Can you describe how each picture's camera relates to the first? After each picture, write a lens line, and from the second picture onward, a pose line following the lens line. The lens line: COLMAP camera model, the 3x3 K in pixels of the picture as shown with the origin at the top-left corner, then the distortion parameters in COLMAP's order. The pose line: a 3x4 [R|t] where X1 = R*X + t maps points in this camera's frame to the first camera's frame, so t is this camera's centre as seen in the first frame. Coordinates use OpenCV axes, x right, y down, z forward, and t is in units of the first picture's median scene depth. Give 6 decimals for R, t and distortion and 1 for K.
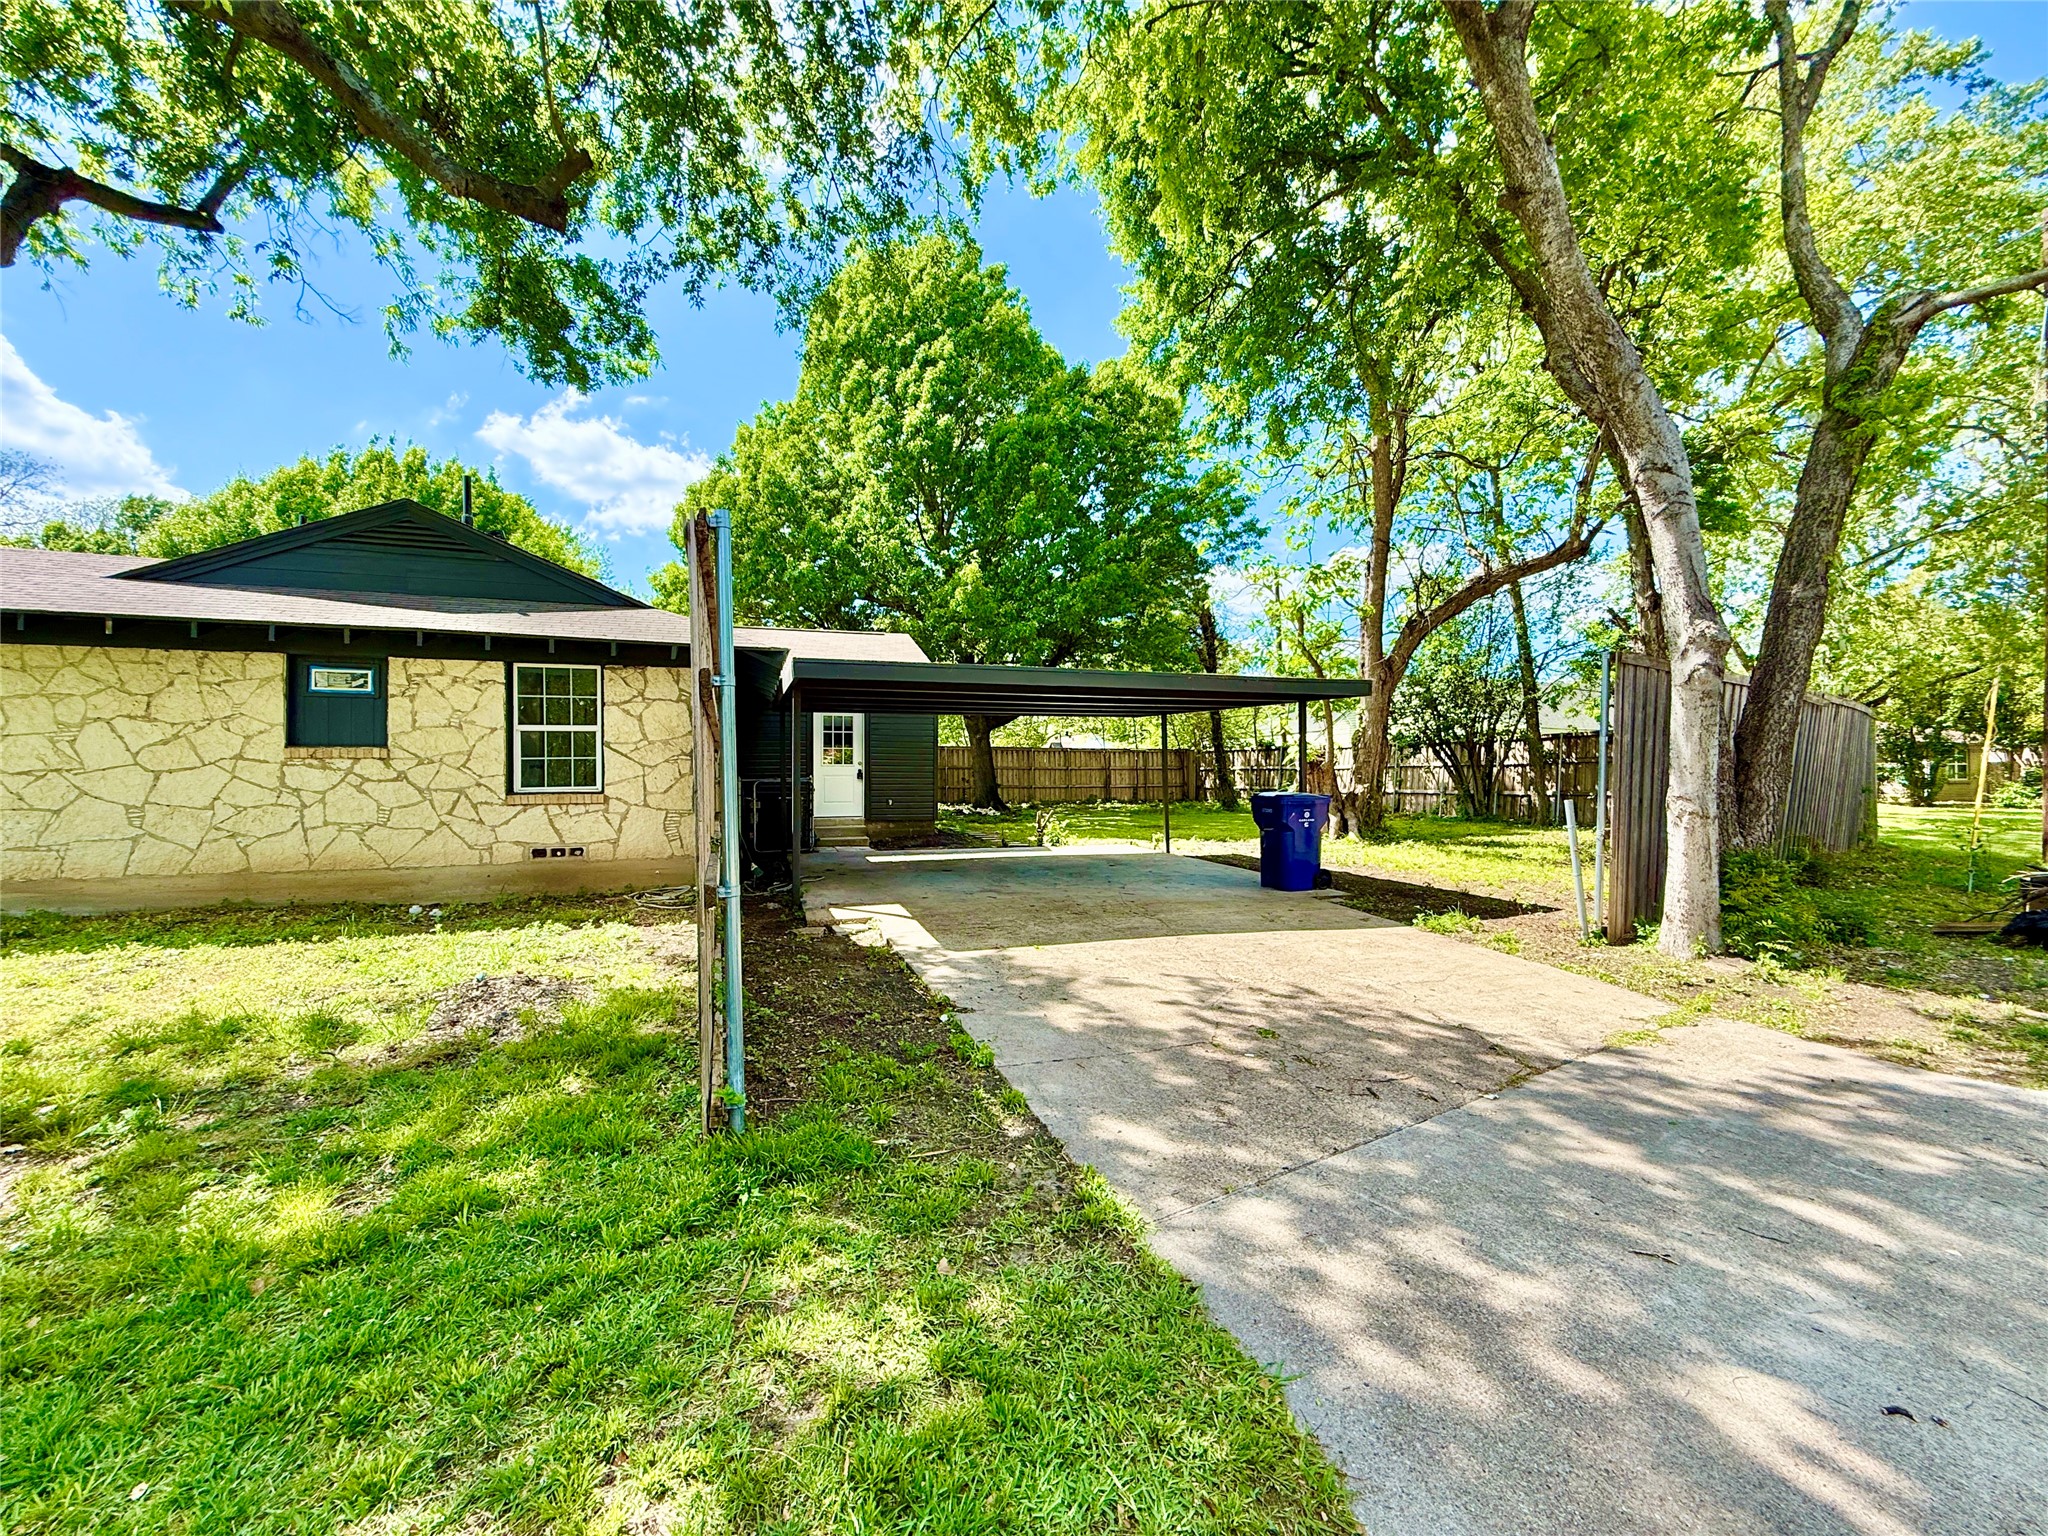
lens RADIAL K [[819.0, 0, 1021.7], [0, 819.0, 766.6], [0, 0, 1]] dist [0.002659, 0.000201]
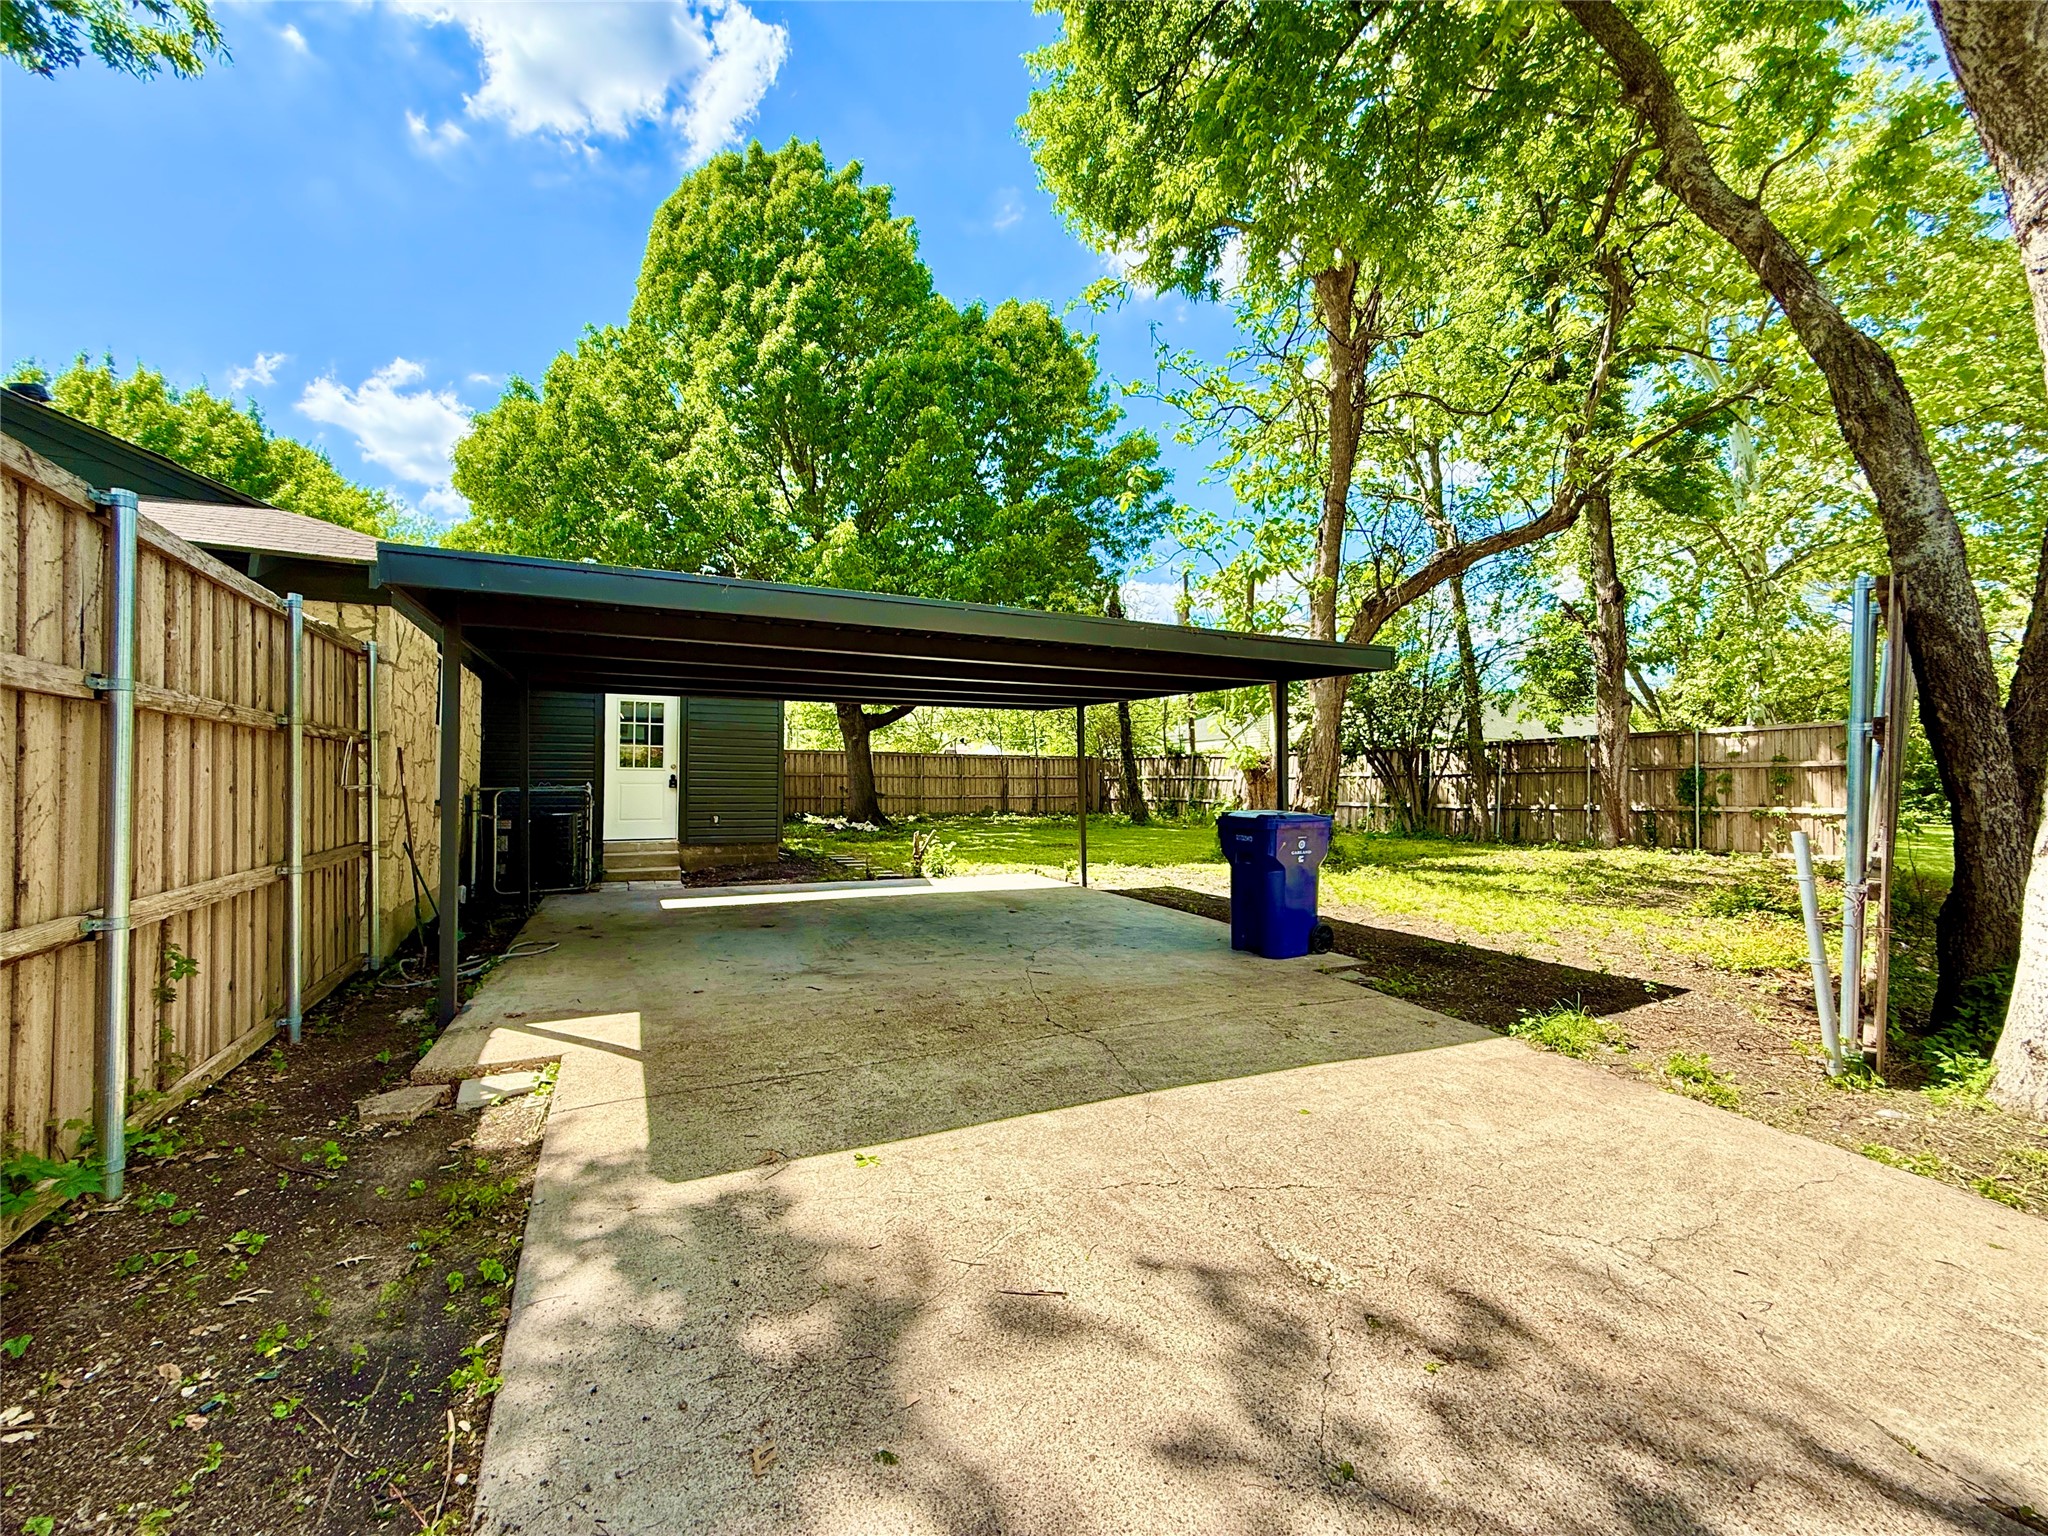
lens RADIAL K [[816.1, 0, 1024.0], [0, 816.1, 768.0], [0, 0, 1]] dist [0.002455, 0.000117]
pose [[0.991768, 0.007793, 0.127814, 0.016420], [-0.006584, 0.999930, -0.009875, 0.001805], [-0.127882, 0.008952, 0.991749, 0.166030]]
